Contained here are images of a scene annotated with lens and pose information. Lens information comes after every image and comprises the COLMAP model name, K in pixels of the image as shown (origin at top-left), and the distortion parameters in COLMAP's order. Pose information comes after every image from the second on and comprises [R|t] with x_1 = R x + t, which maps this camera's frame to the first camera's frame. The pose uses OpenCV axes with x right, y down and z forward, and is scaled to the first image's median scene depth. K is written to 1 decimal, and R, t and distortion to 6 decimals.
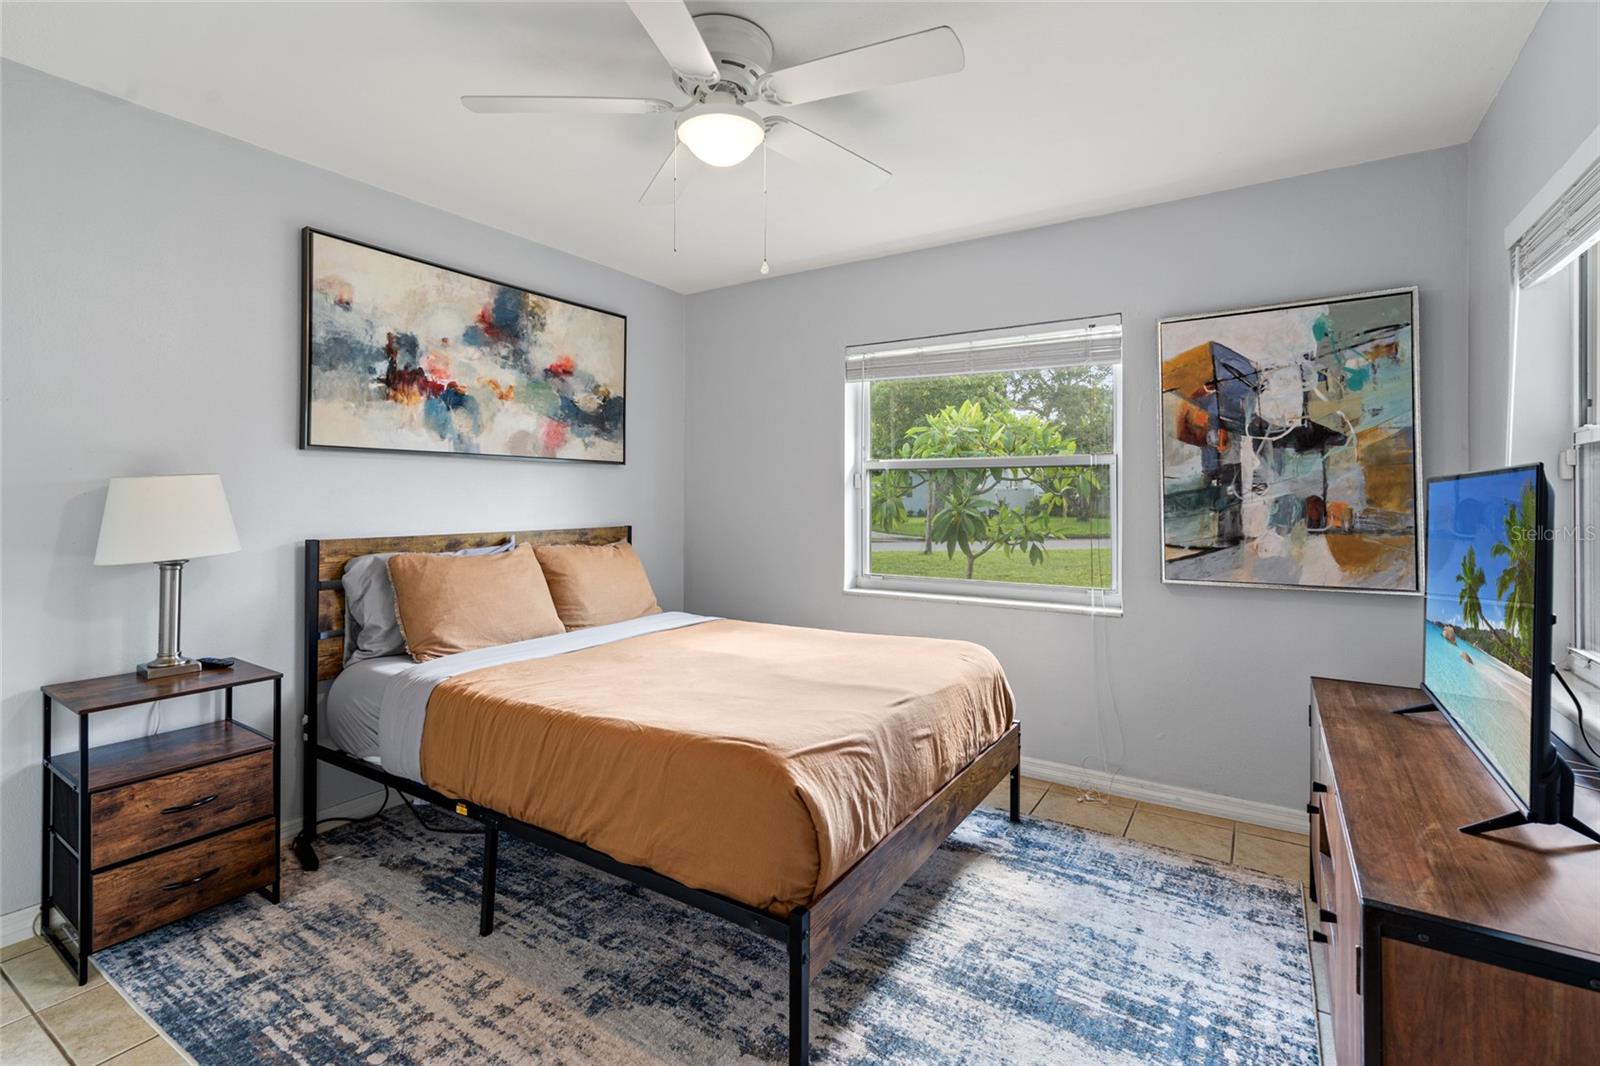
lens RADIAL K [[736.9, 0, 794.2], [0, 736.9, 488.5], [0, 0, 1]] dist [-0.002290, 0.000295]
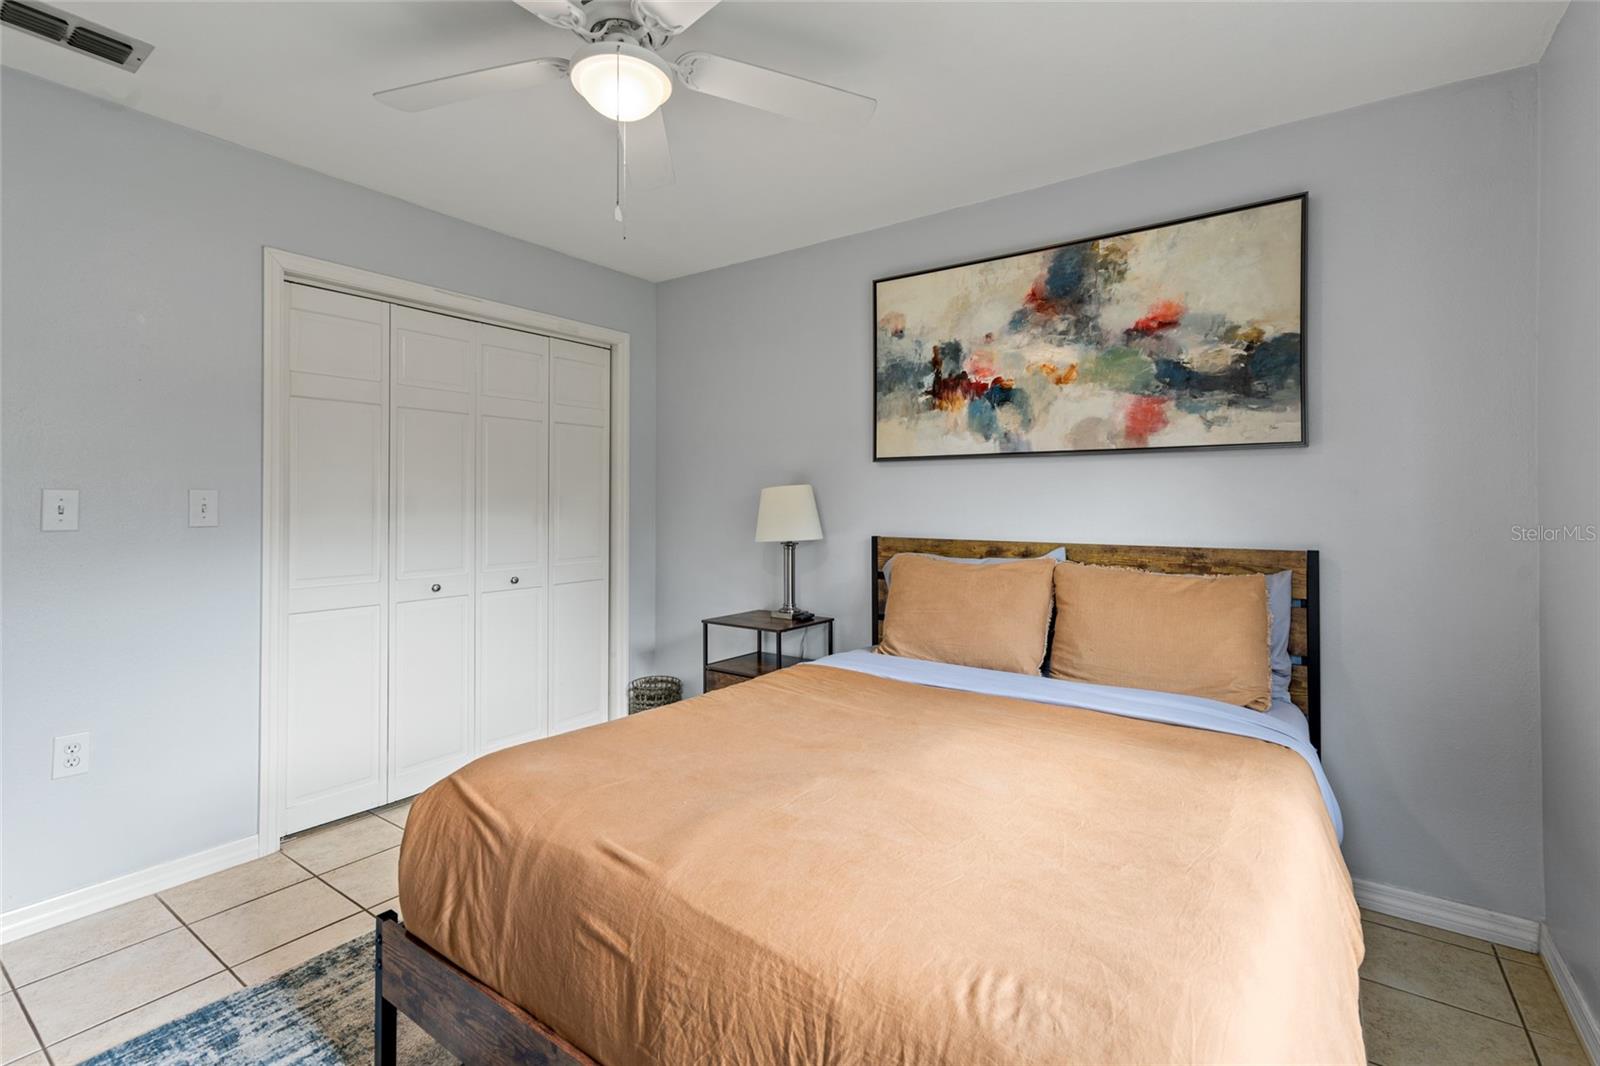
lens RADIAL K [[736.9, 0, 794.2], [0, 736.9, 488.5], [0, 0, 1]] dist [-0.002290, 0.000295]
pose [[-0.060830, -0.019153, -0.997964, 0.470600], [0.008716, 0.999768, -0.019719, 0.011666], [0.998110, -0.009897, -0.060649, 0.781403]]
